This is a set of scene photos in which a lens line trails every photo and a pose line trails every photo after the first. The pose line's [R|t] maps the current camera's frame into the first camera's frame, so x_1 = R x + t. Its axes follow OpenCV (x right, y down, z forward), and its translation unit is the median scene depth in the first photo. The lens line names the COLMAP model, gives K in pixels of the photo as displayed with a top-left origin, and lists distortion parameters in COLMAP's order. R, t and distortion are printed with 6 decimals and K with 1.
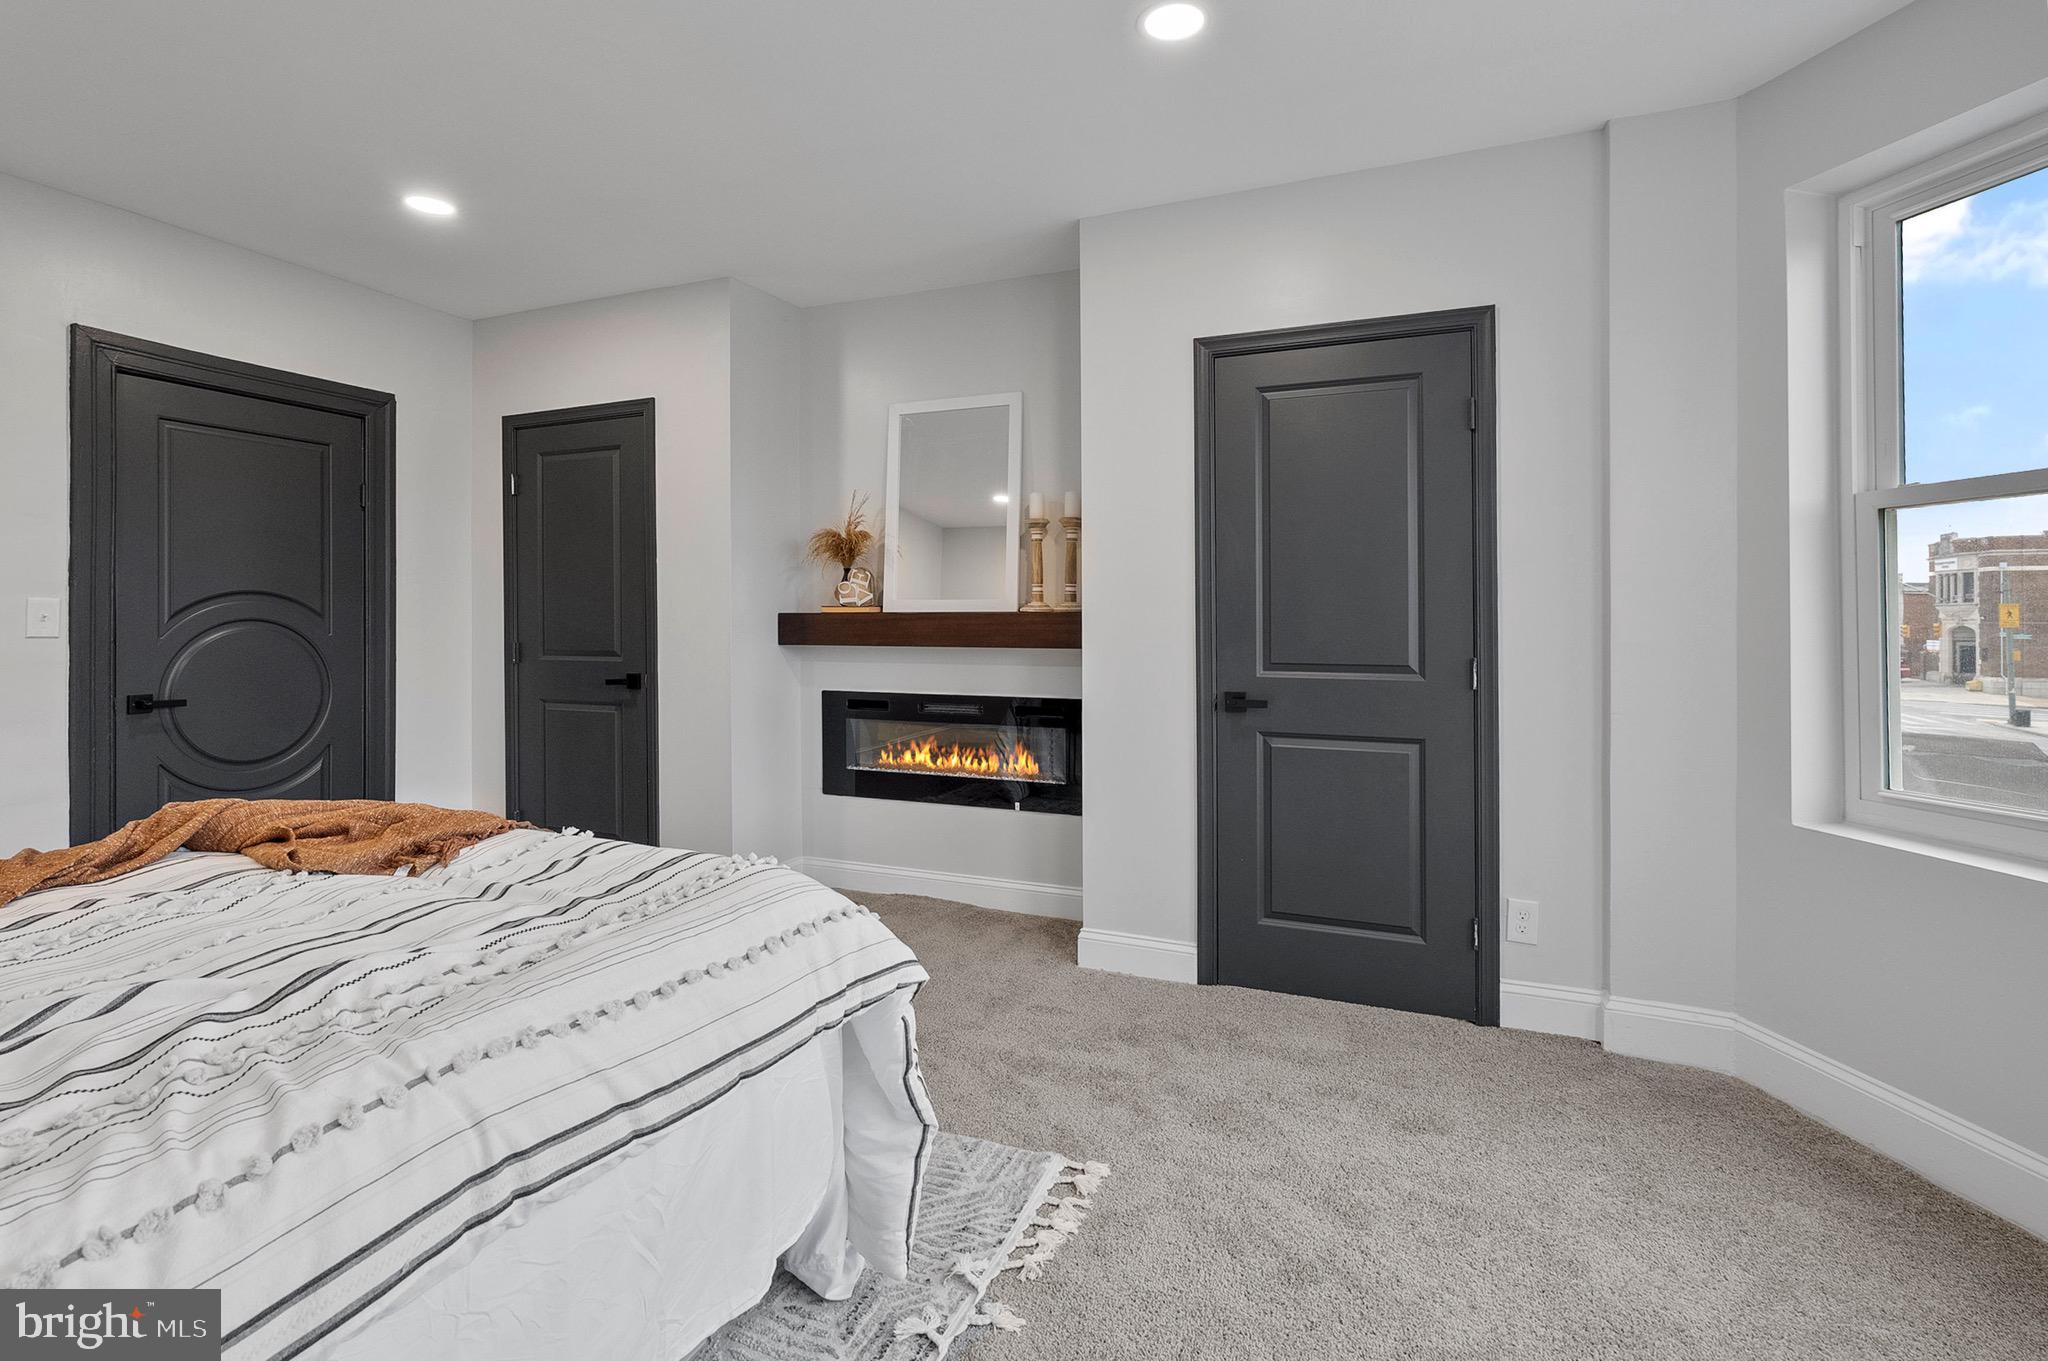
lens RADIAL K [[1001.7, 0, 1021.6], [0, 1001.7, 599.3], [0, 0, 1]] dist [-0.000858, 0.000026]
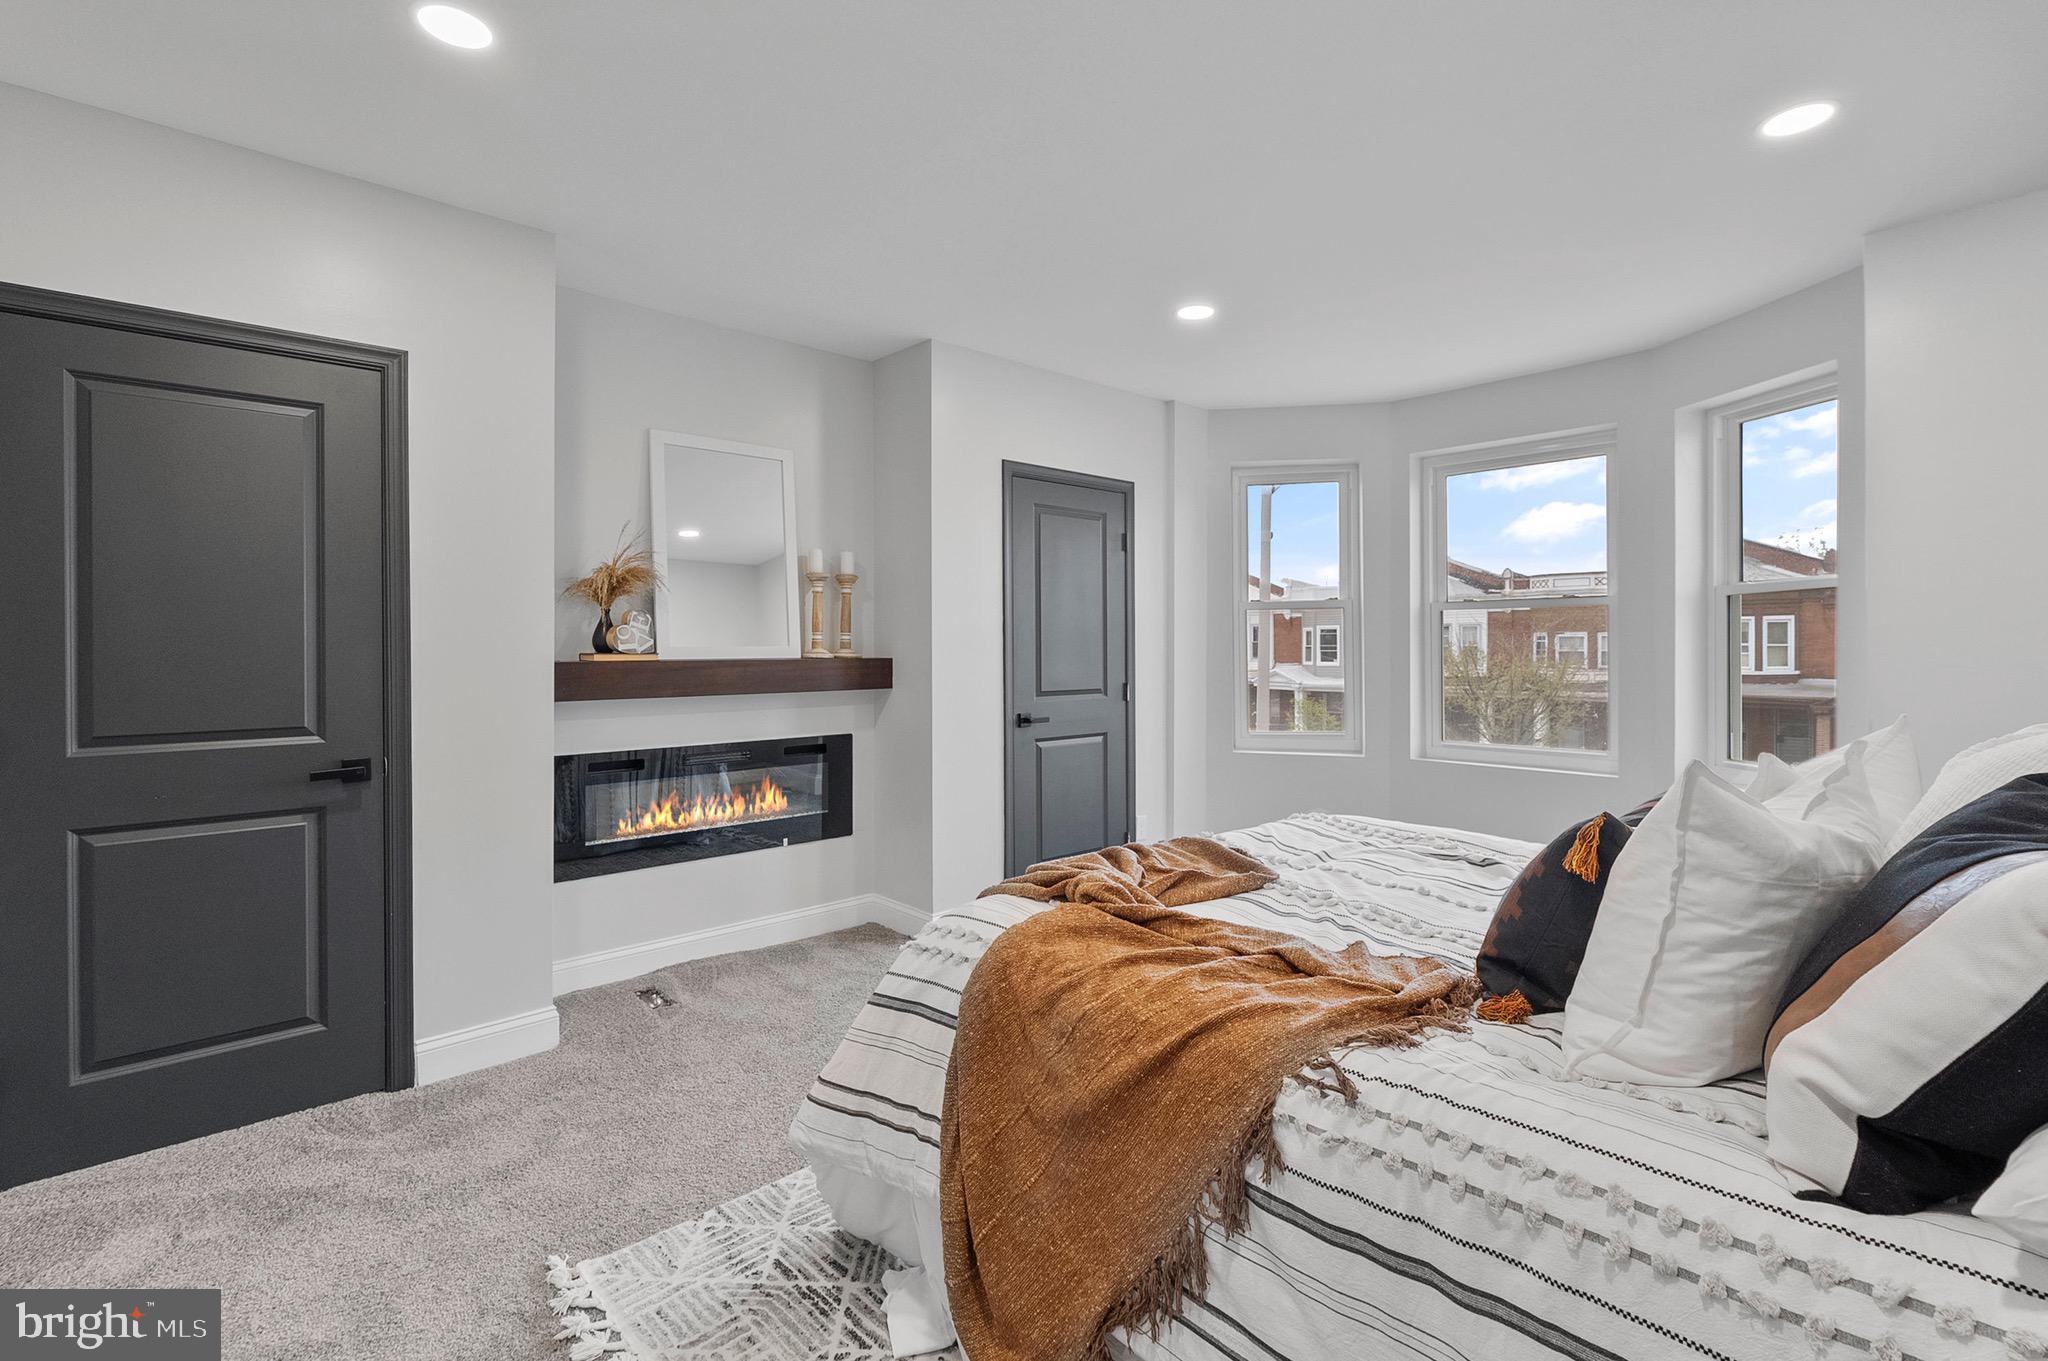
lens RADIAL K [[965.9, 0, 1024.0], [0, 965.9, 654.8], [0, 0, 1]] dist [0.000584, 0.000608]
pose [[0.371782, -0.004655, 0.928308, -0.809756], [0.002471, 0.999989, 0.004025, 0.005318], [-0.928317, 0.000798, 0.371790, 0.364554]]
